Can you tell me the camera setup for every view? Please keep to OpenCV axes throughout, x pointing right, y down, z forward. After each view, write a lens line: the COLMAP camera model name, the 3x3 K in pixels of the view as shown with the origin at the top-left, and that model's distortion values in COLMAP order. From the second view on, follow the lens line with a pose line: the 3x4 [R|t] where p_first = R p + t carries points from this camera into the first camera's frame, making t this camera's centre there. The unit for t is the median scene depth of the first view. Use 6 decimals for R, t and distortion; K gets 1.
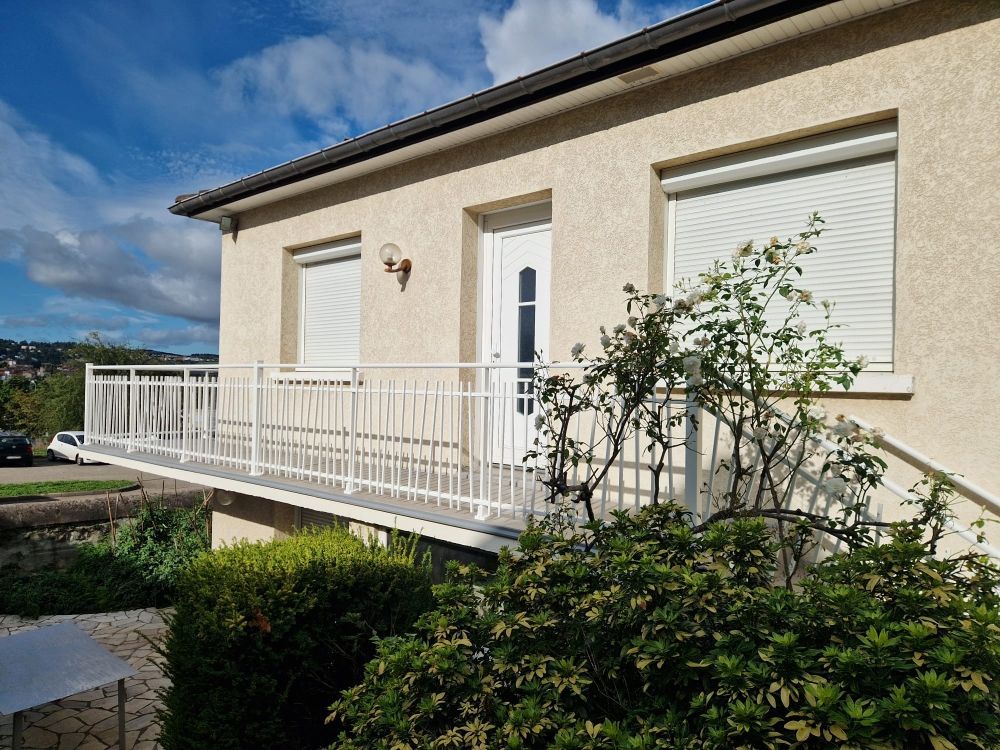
lens RADIAL K [[658.4, 0, 500.0], [0, 658.4, 375.0], [0, 0, 1]] dist [0.064959, -0.061733]
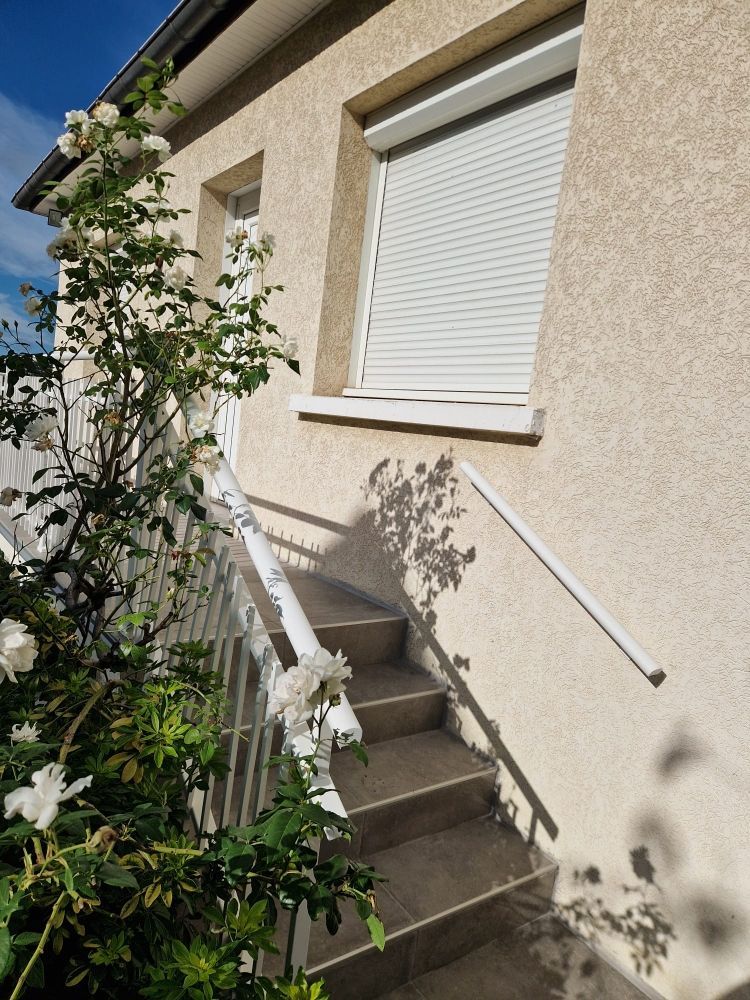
lens RADIAL K [[658.4, 0, 378.6], [0, 658.4, 496.1], [0, 0, 1]] dist [0.064959, -0.061733]
pose [[0.979385, 0.107006, -0.171332, 0.583945], [-0.088201, 0.989574, 0.113855, 0.026394], [0.181729, -0.096396, 0.978612, 0.337185]]
